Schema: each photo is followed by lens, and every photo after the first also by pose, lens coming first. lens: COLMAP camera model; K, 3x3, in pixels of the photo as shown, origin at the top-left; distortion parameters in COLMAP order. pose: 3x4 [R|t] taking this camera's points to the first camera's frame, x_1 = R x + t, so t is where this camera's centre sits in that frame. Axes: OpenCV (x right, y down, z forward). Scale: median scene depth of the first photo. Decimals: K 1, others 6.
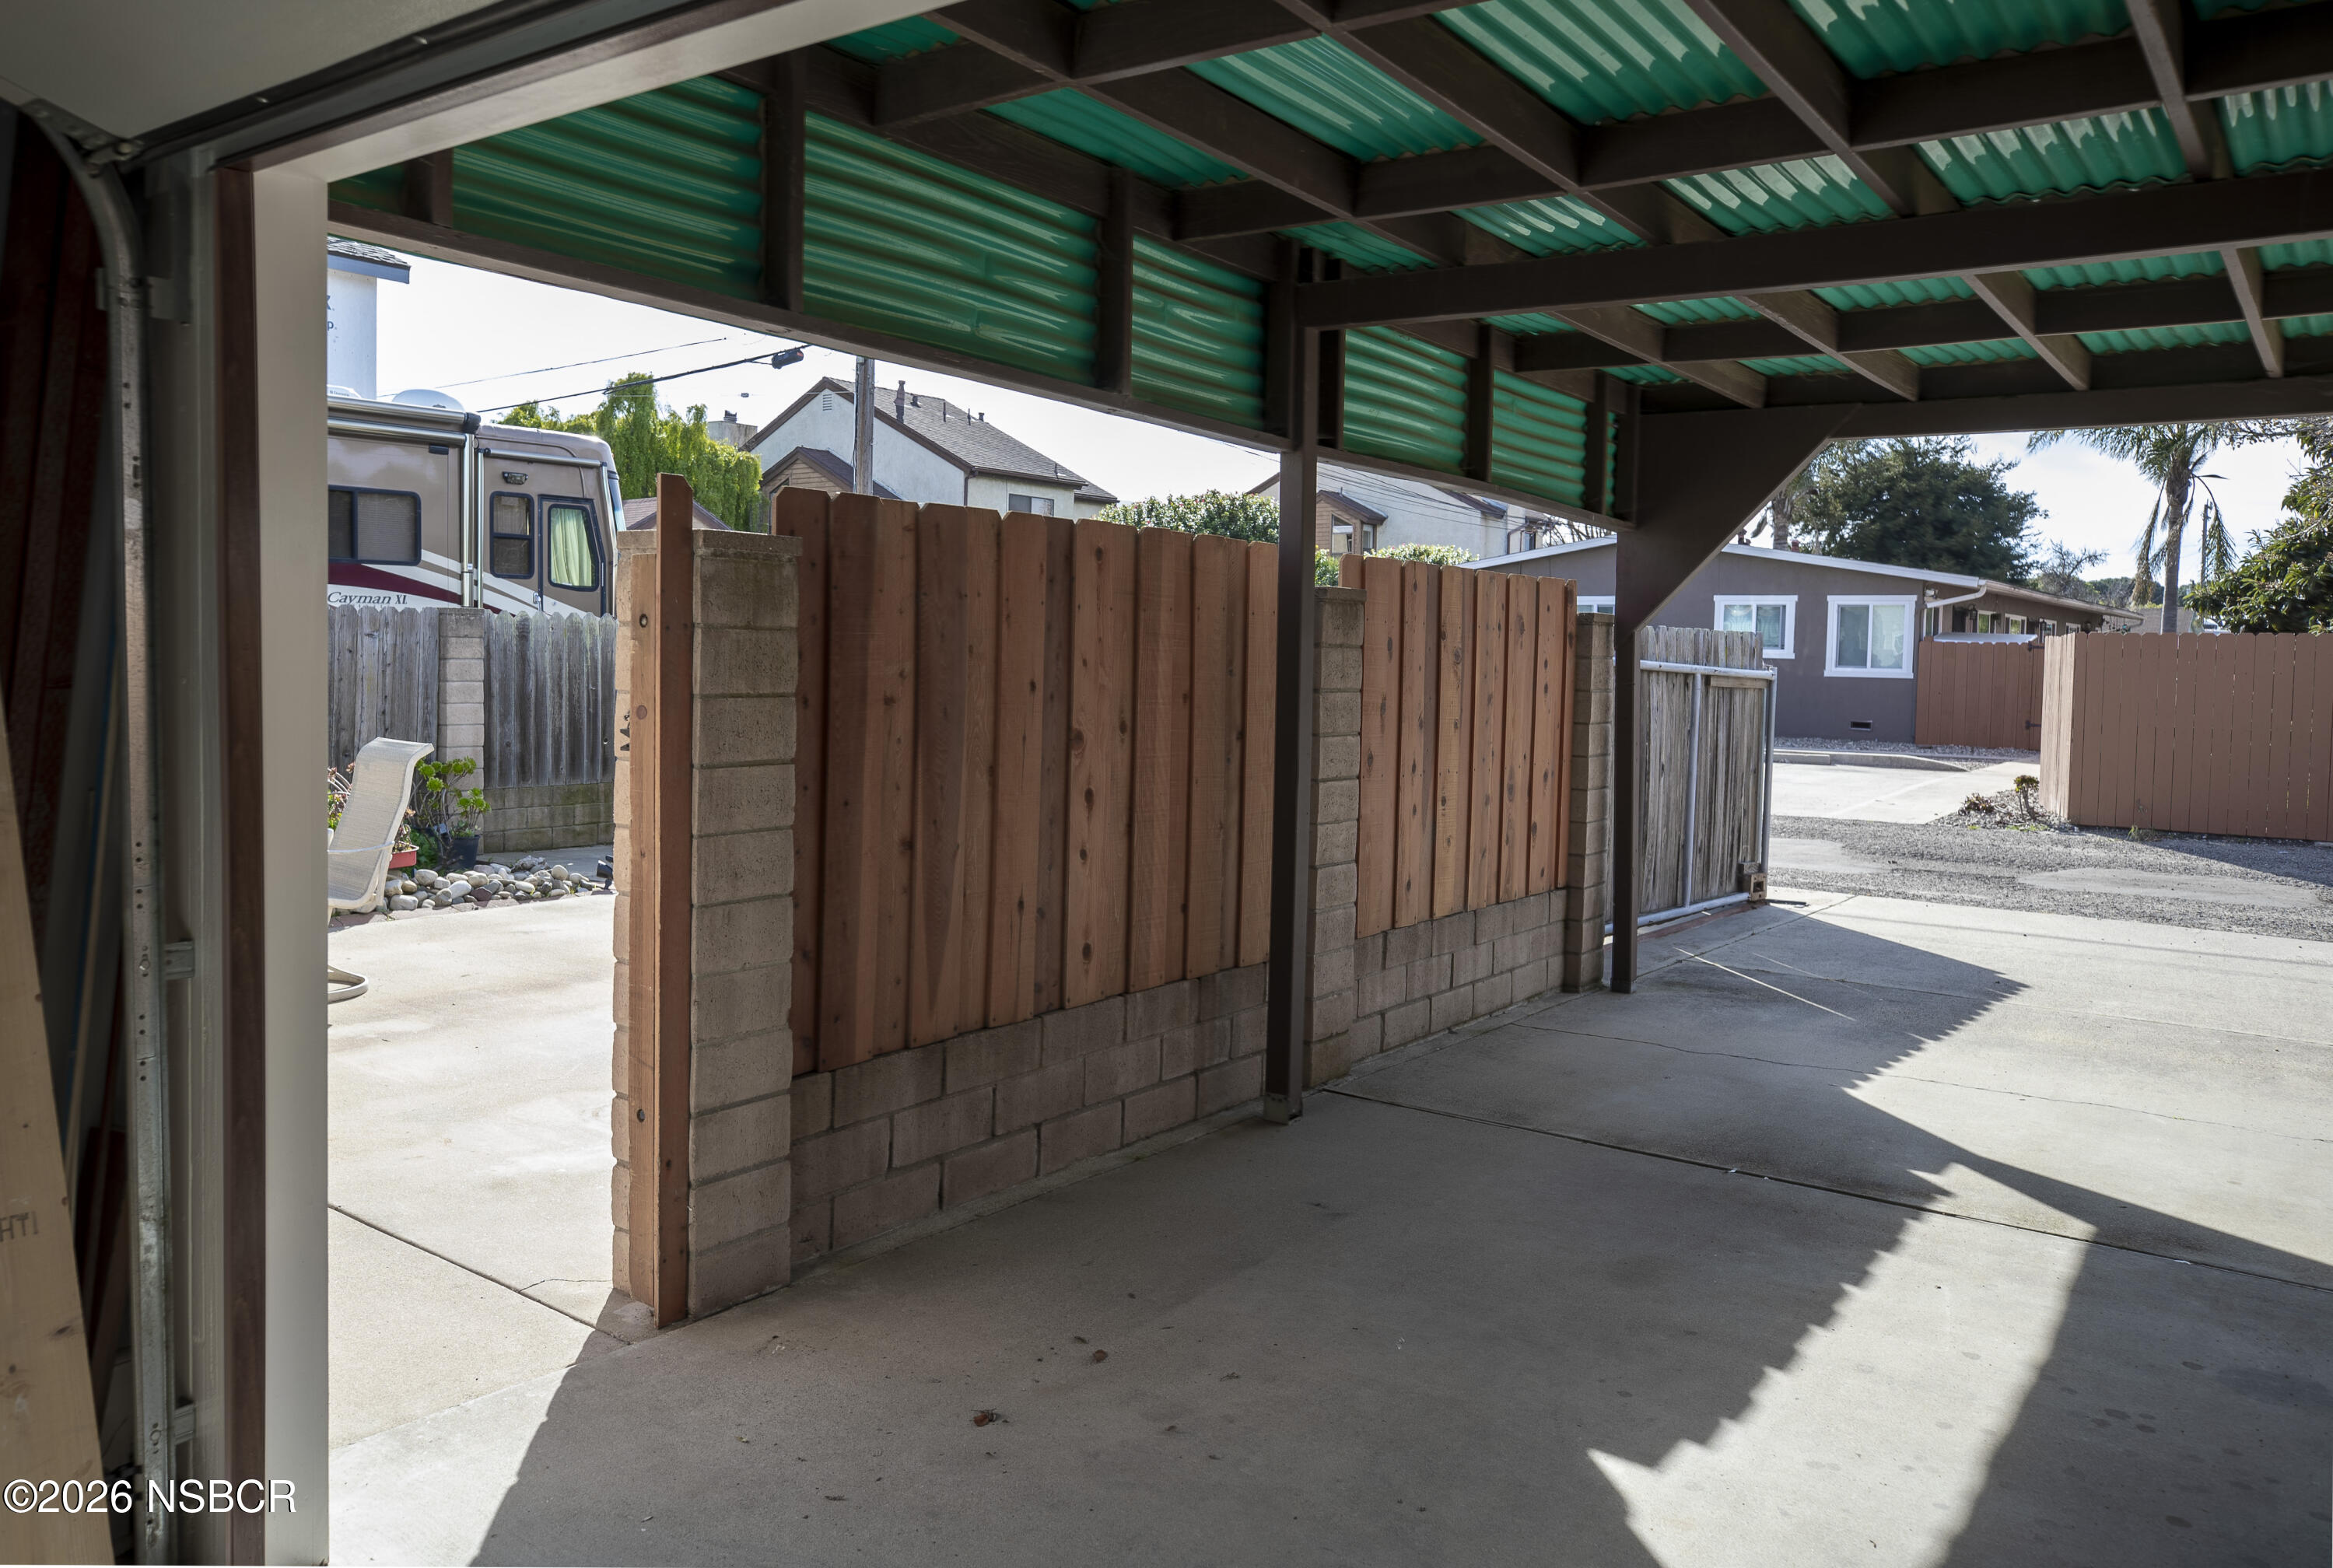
lens RADIAL K [[1657.4, 0, 1166.5], [0, 1657.4, 784.0], [0, 0, 1]] dist [-0.002485, -0.000655]
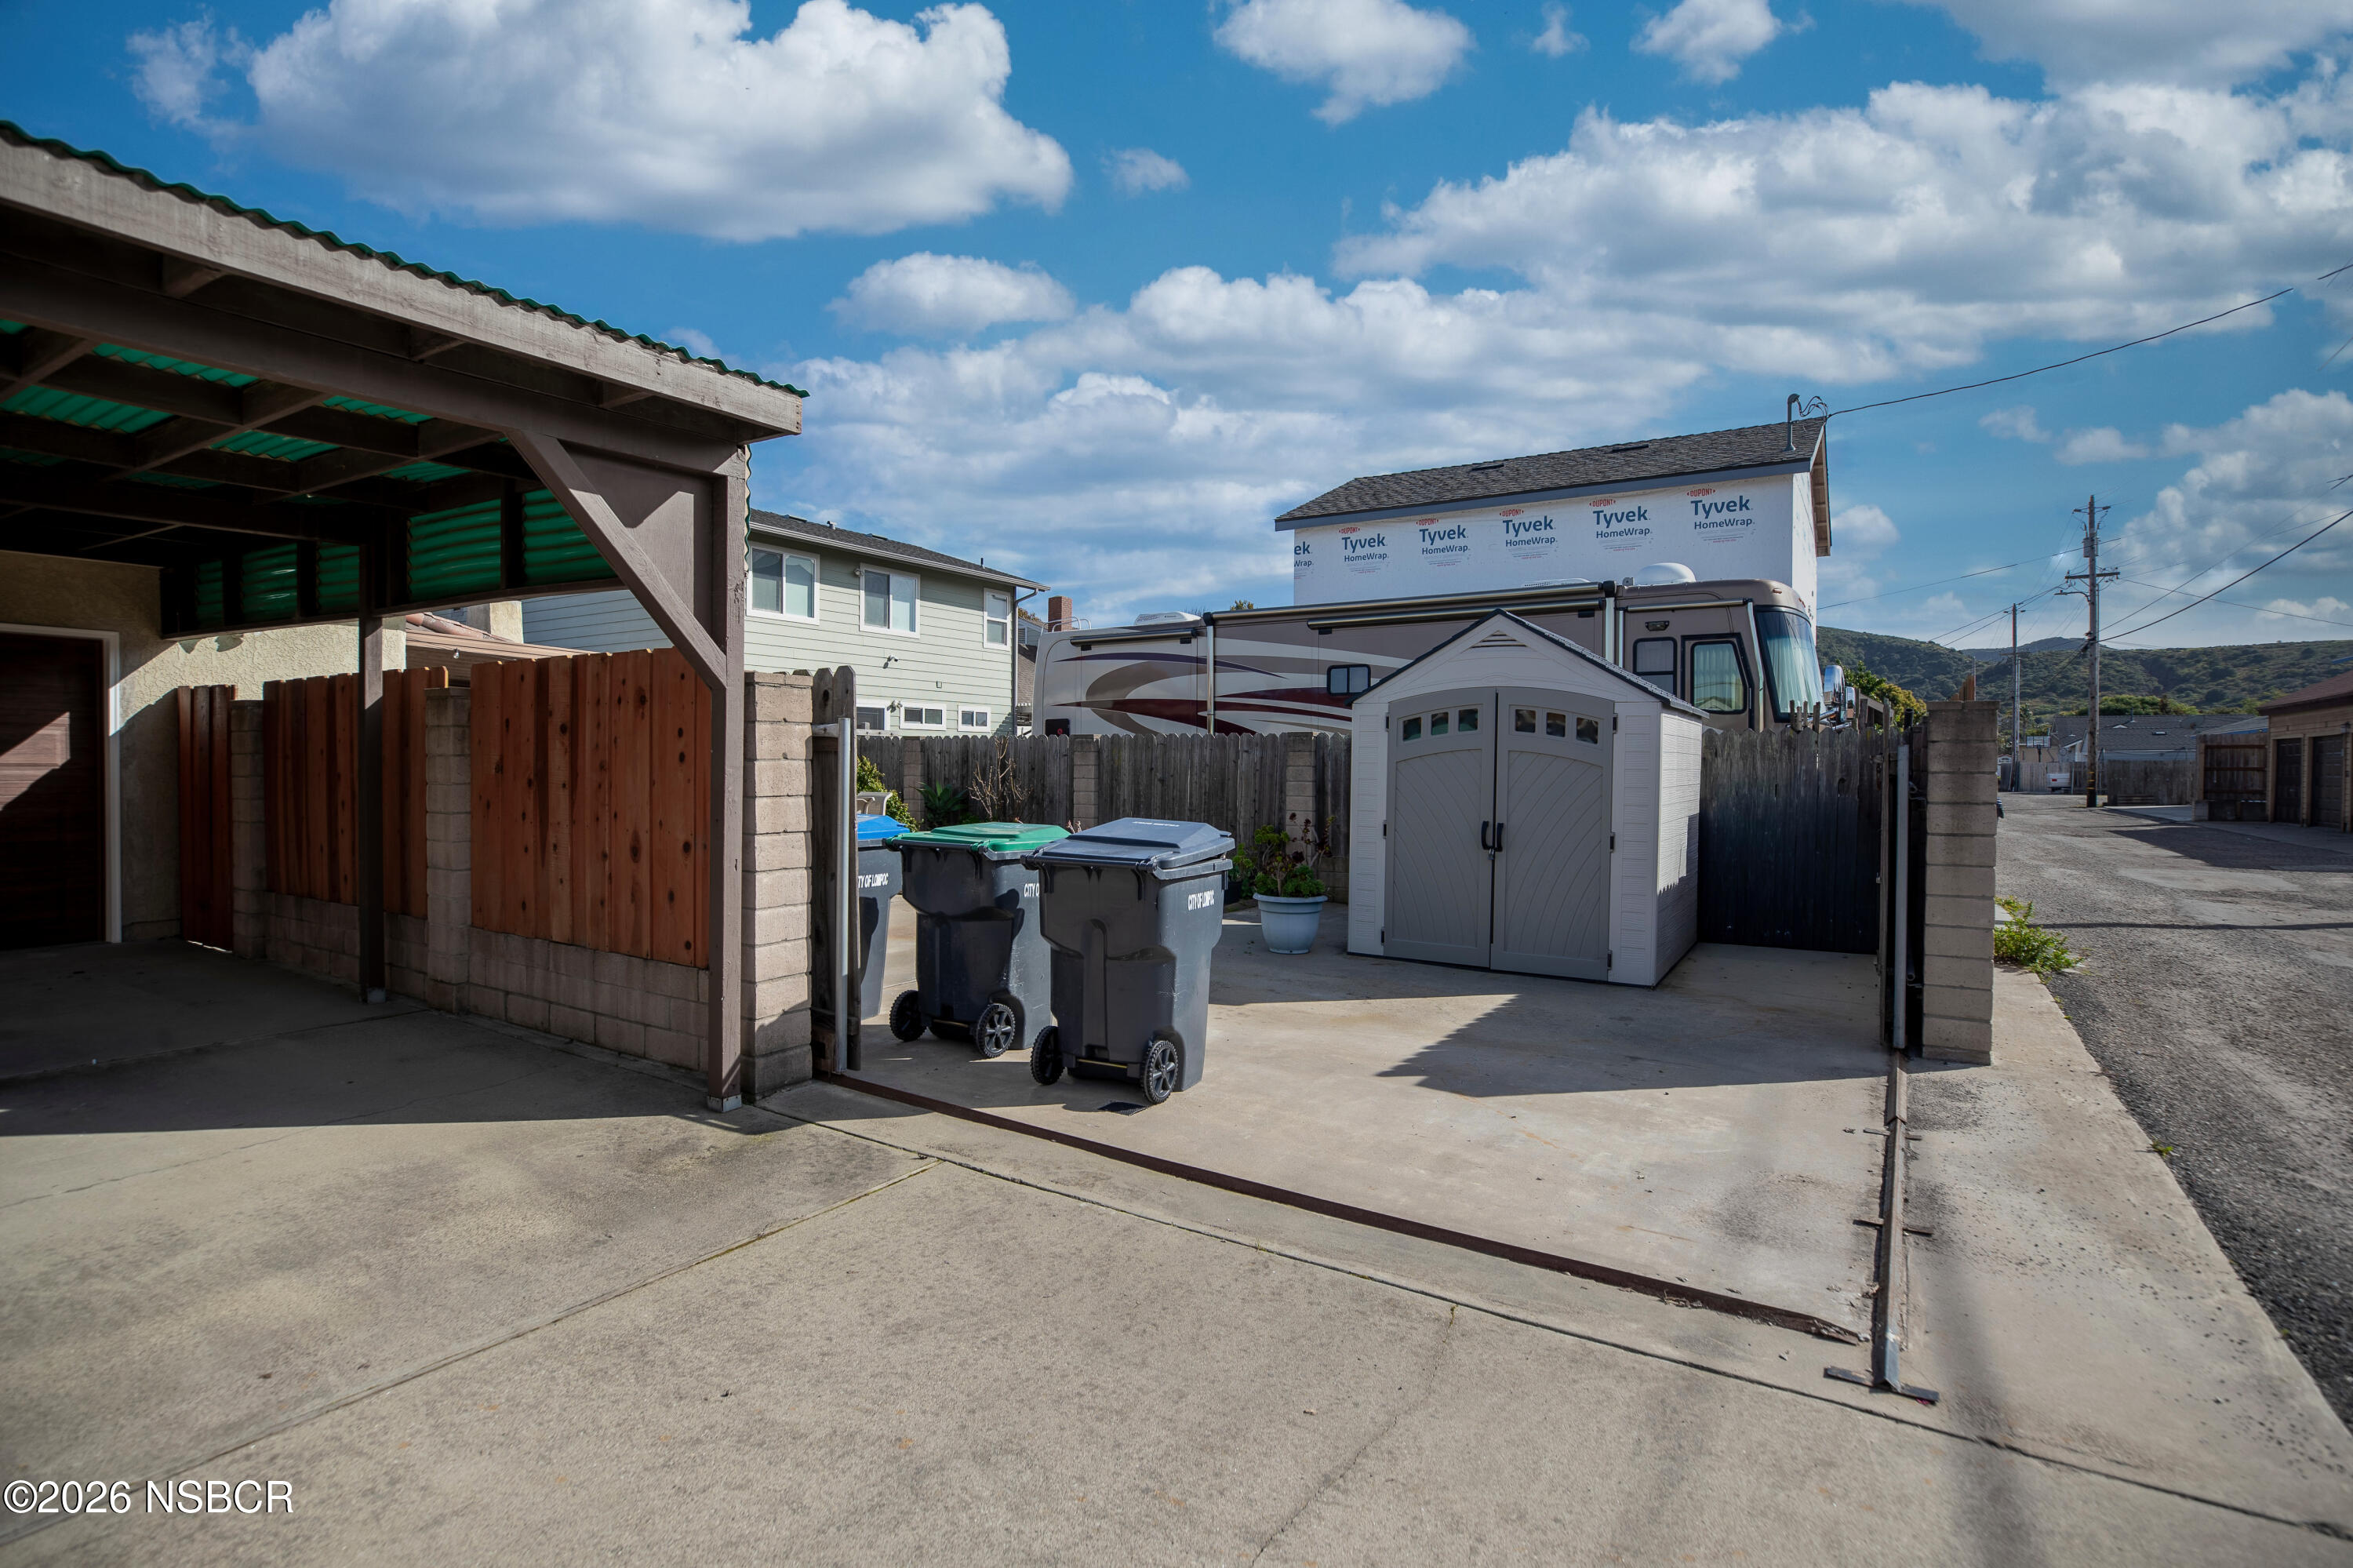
lens RADIAL K [[1110.1, 0, 1092.0], [0, 1110.1, 784.8], [0, 0, 1]] dist [-0.039699, 0.000206]
pose [[0.039936, 0.000962, -0.999202, 0.415659], [-0.085958, 0.996296, -0.002477, -0.030282], [0.995498, 0.085988, 0.039871, 0.581589]]
